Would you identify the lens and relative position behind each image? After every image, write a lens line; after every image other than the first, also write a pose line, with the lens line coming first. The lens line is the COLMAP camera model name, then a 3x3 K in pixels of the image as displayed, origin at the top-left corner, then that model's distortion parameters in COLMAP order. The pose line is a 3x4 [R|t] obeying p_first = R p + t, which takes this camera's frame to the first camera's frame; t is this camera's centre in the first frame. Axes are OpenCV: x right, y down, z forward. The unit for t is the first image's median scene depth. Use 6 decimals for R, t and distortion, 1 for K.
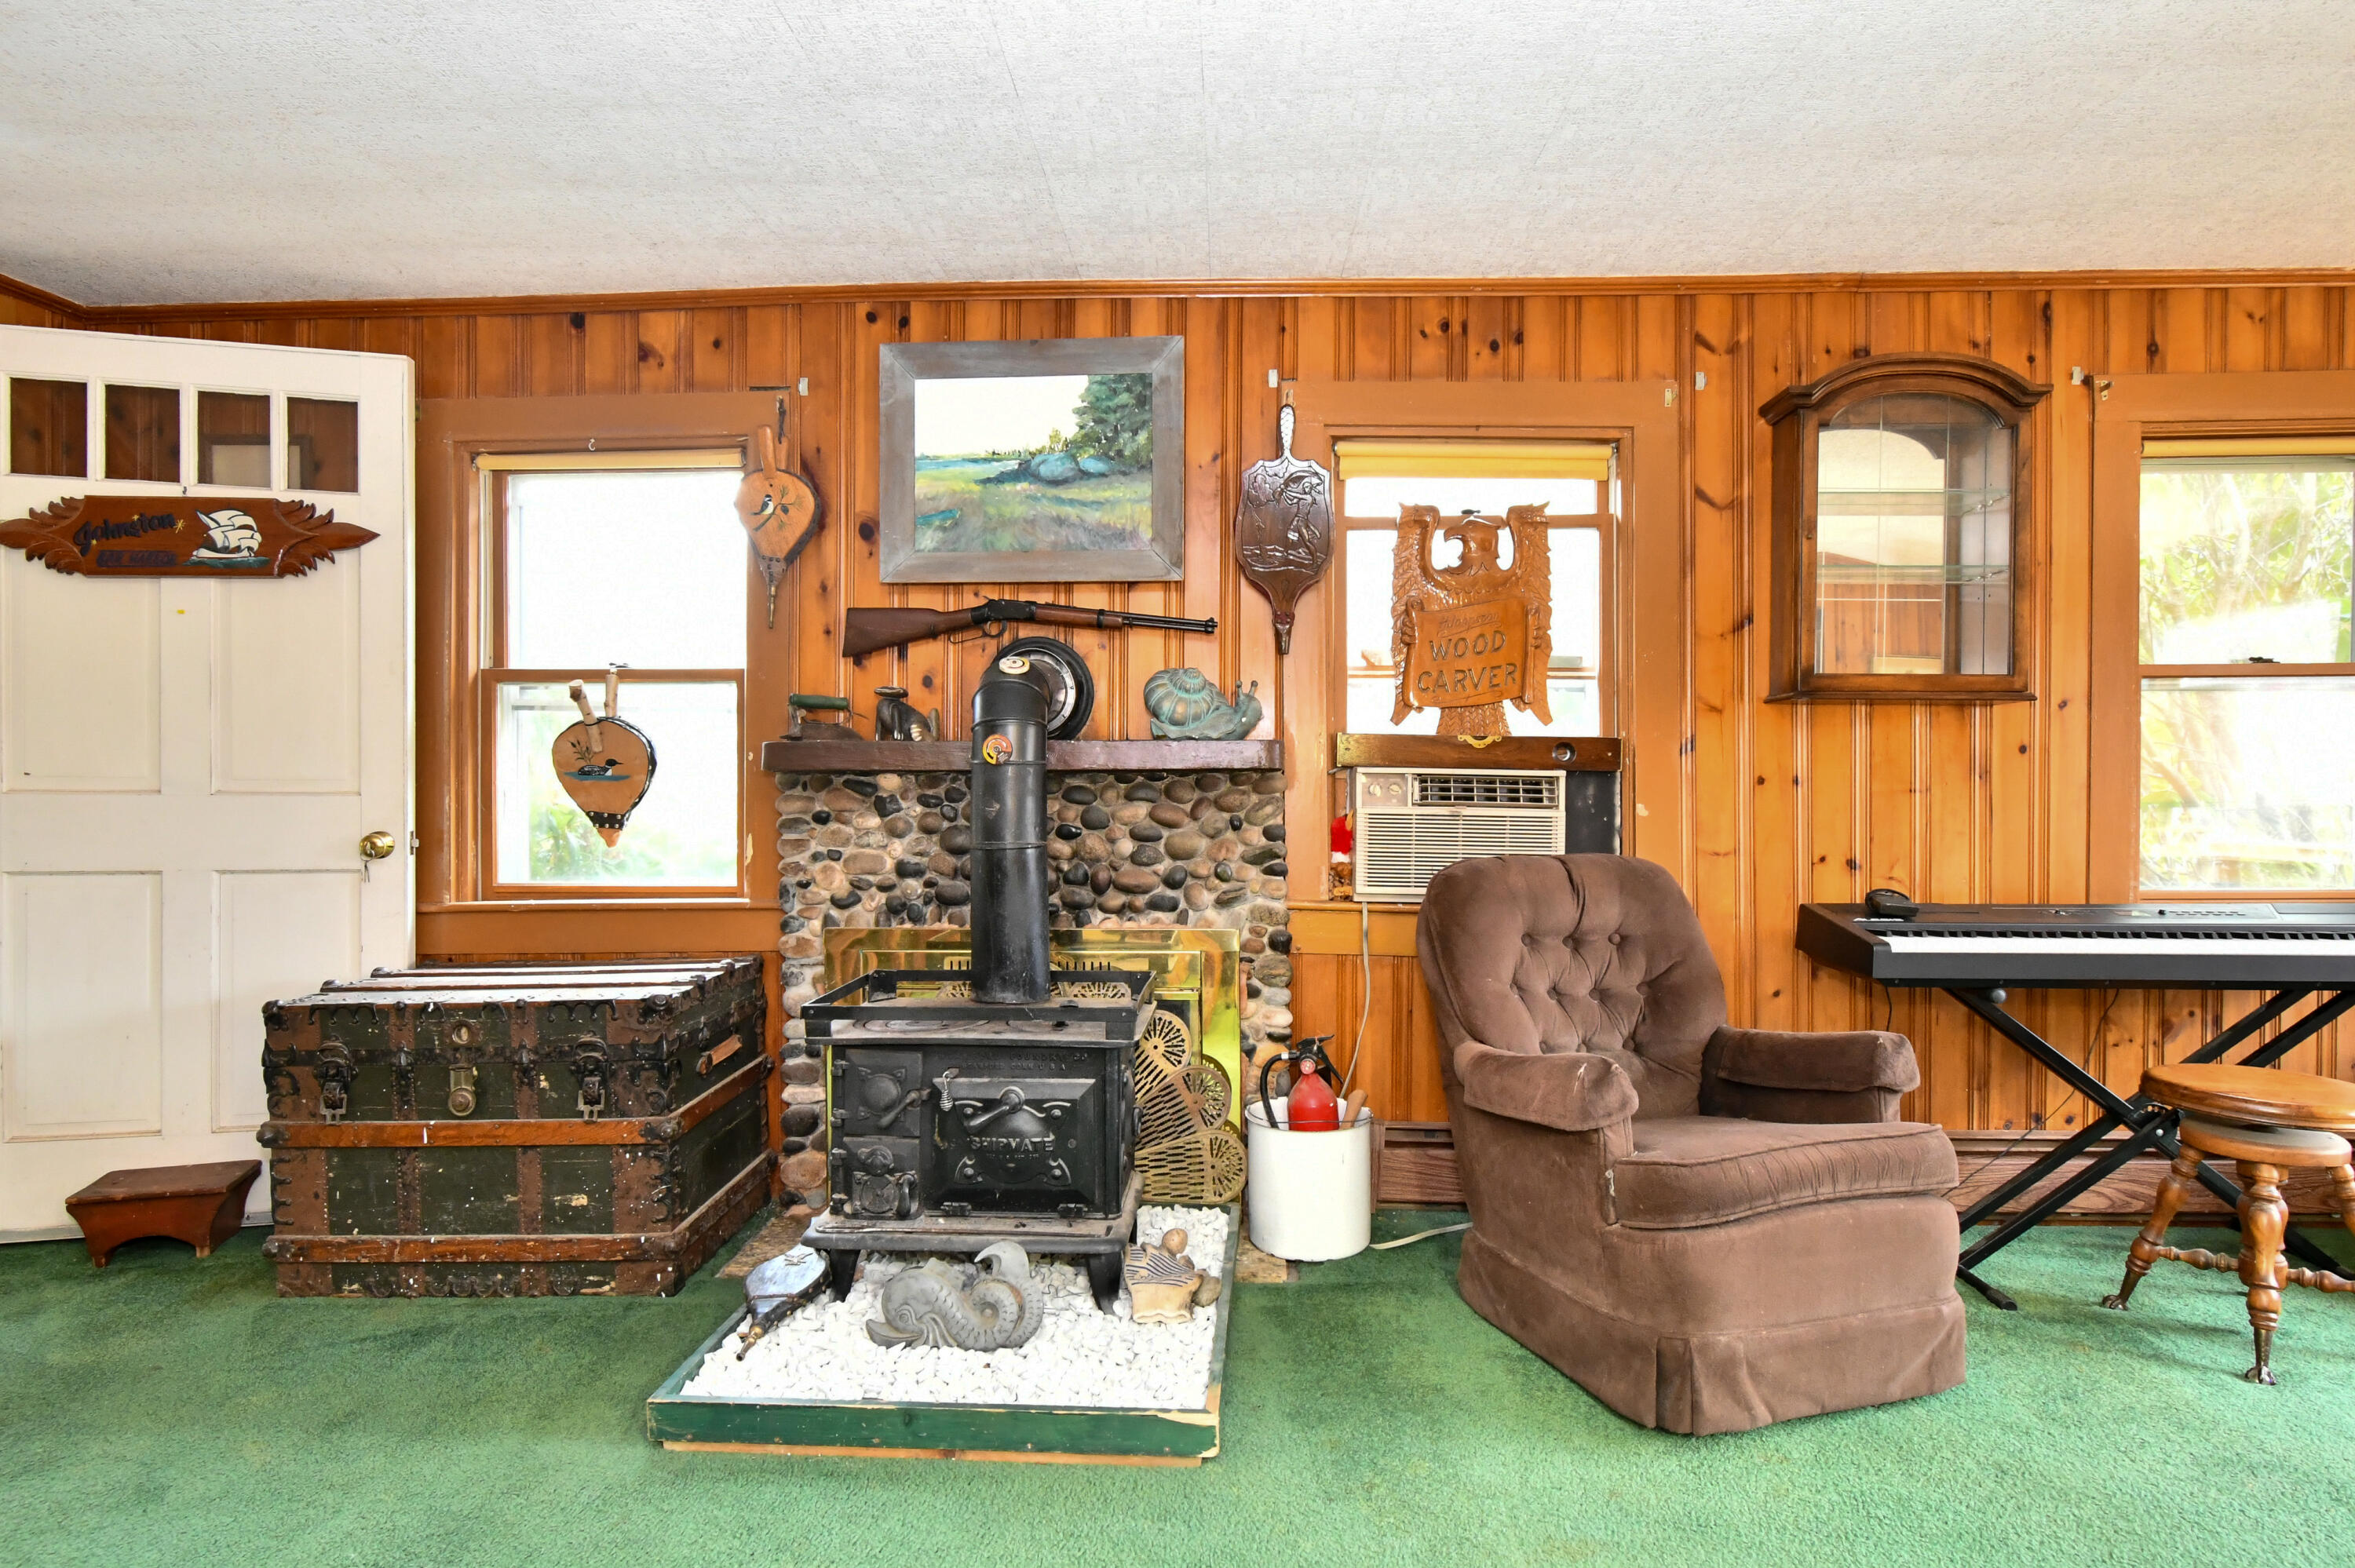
lens RADIAL K [[1304.8, 0, 1189.2], [0, 1304.8, 776.4], [0, 0, 1]] dist [0.001724, 0.001688]
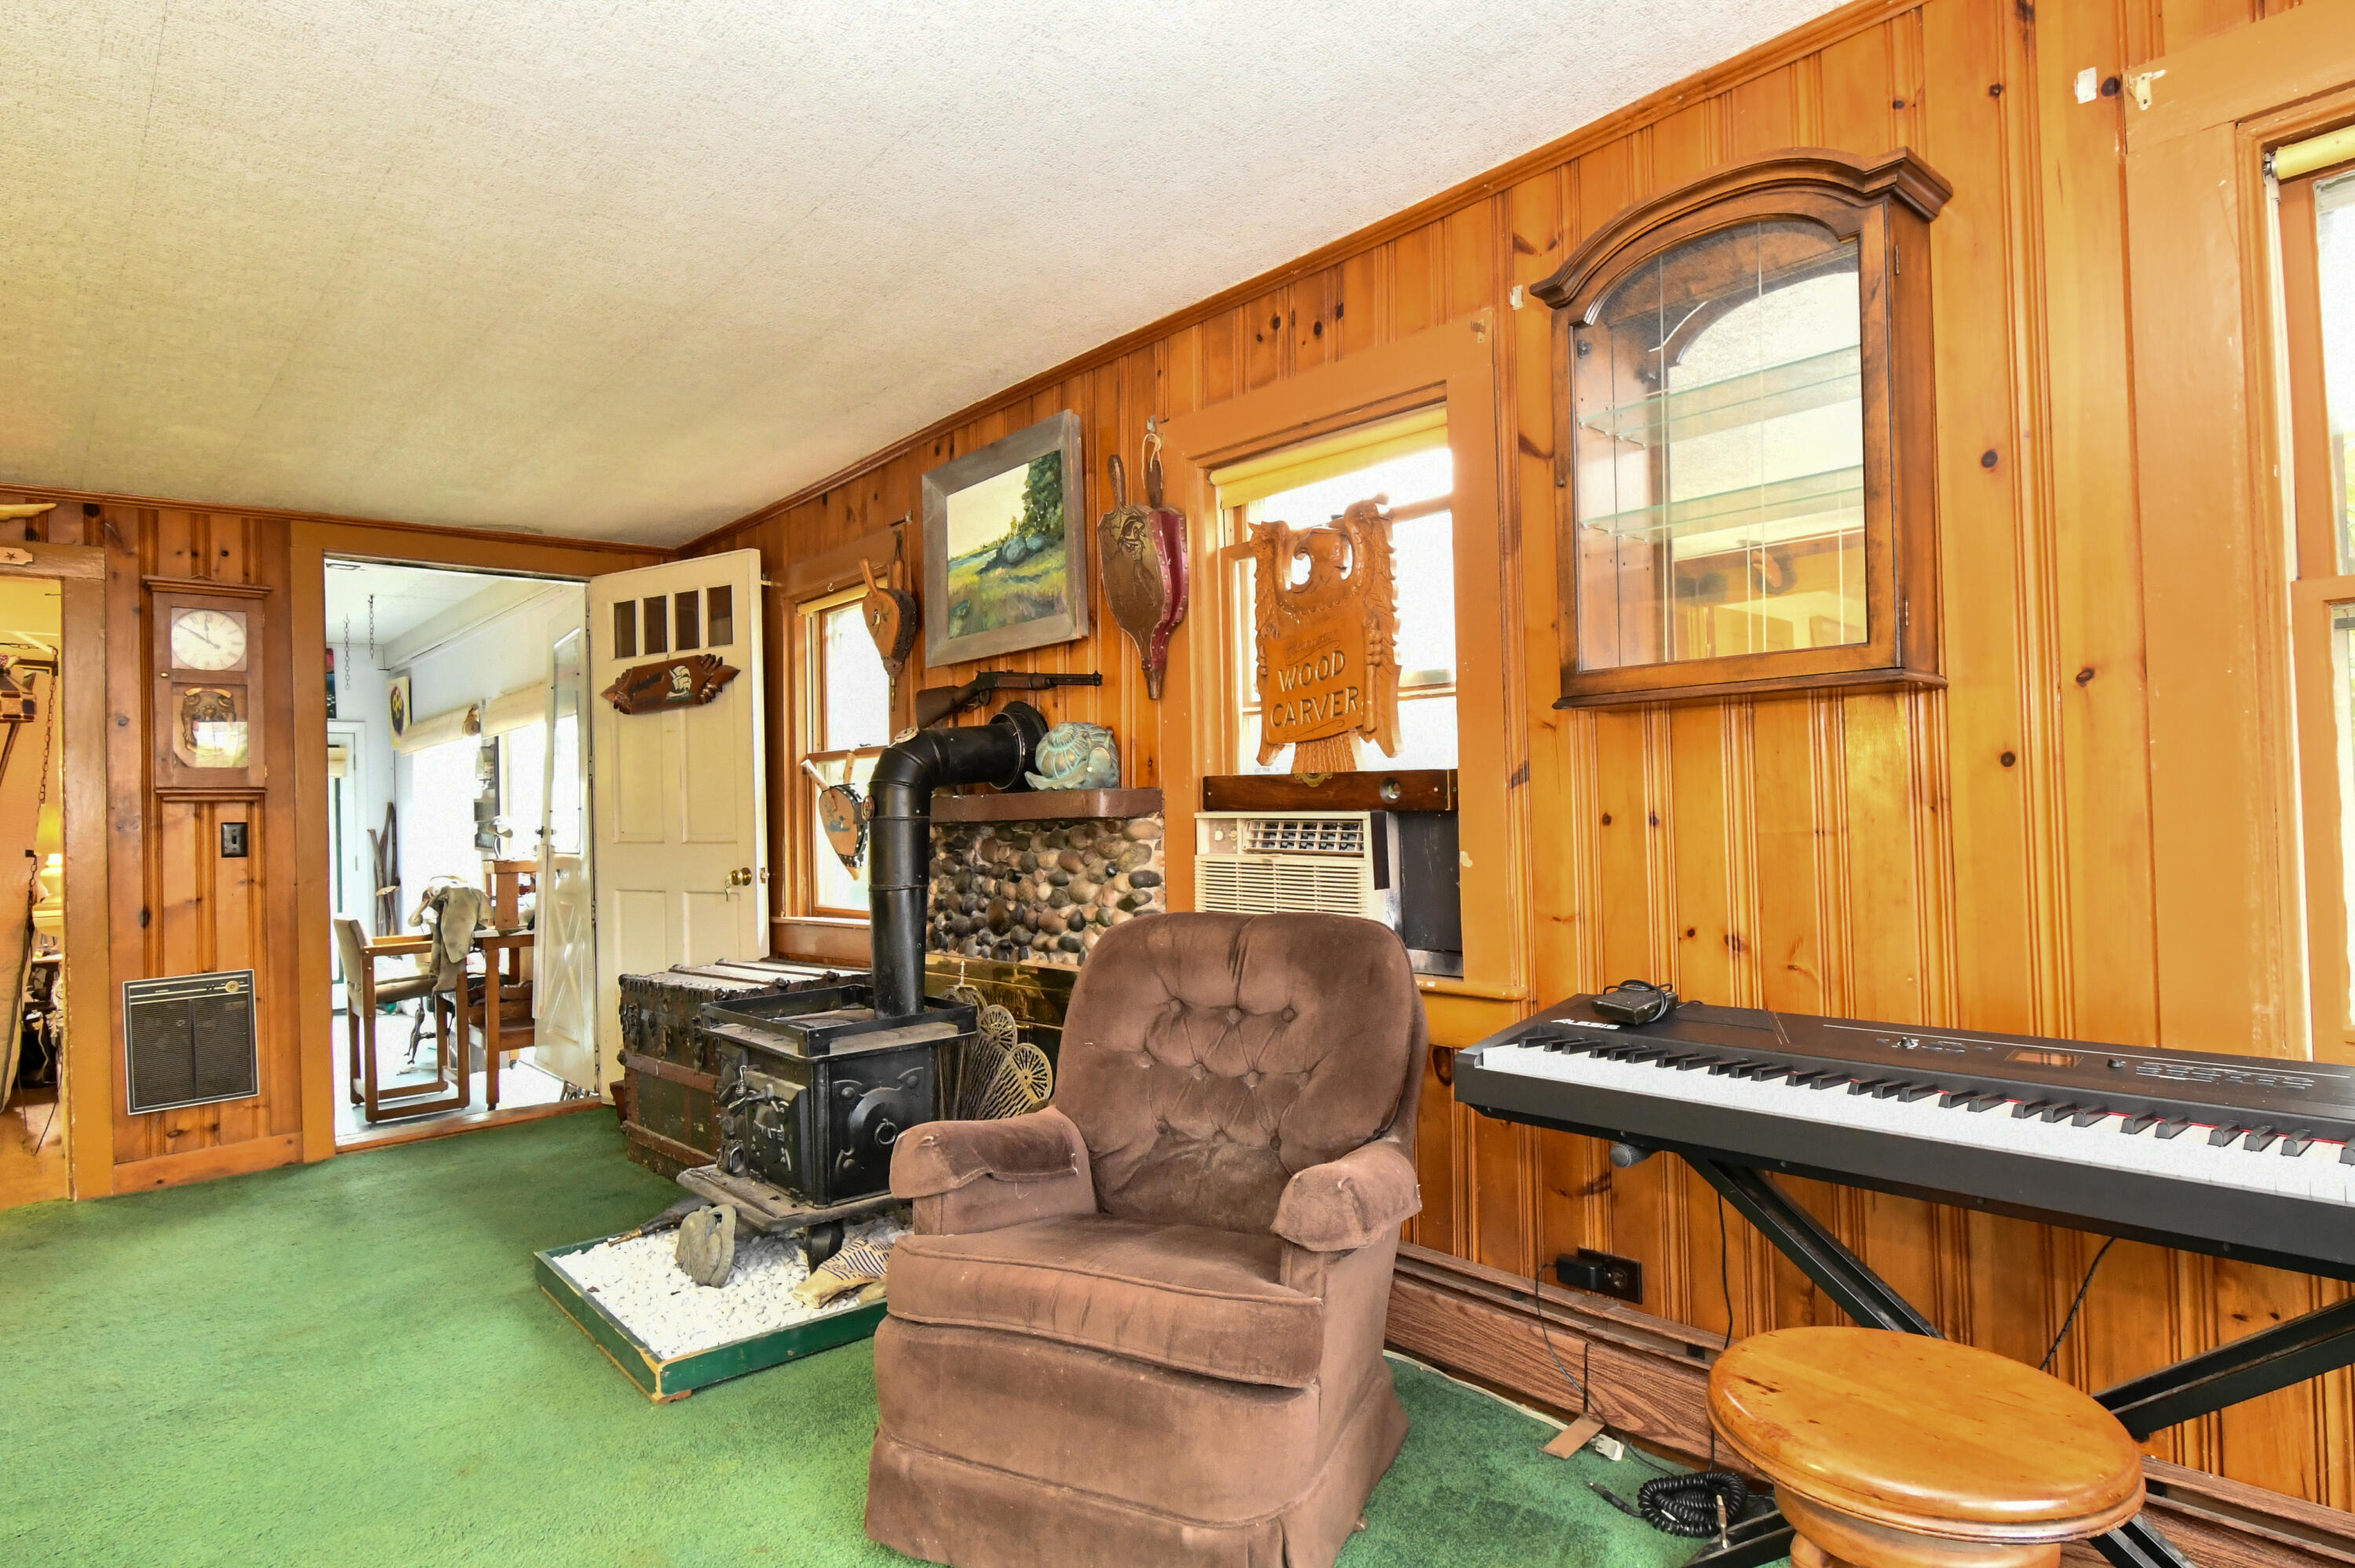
lens RADIAL K [[1304.8, 0, 1188.7], [0, 1304.8, 792.6], [0, 0, 1]] dist [0.001724, 0.001688]
pose [[0.686860, -0.029412, -0.726194, 0.809259], [0.026824, 0.999526, -0.015111, -0.007582], [0.726295, -0.009100, 0.687323, 0.335829]]
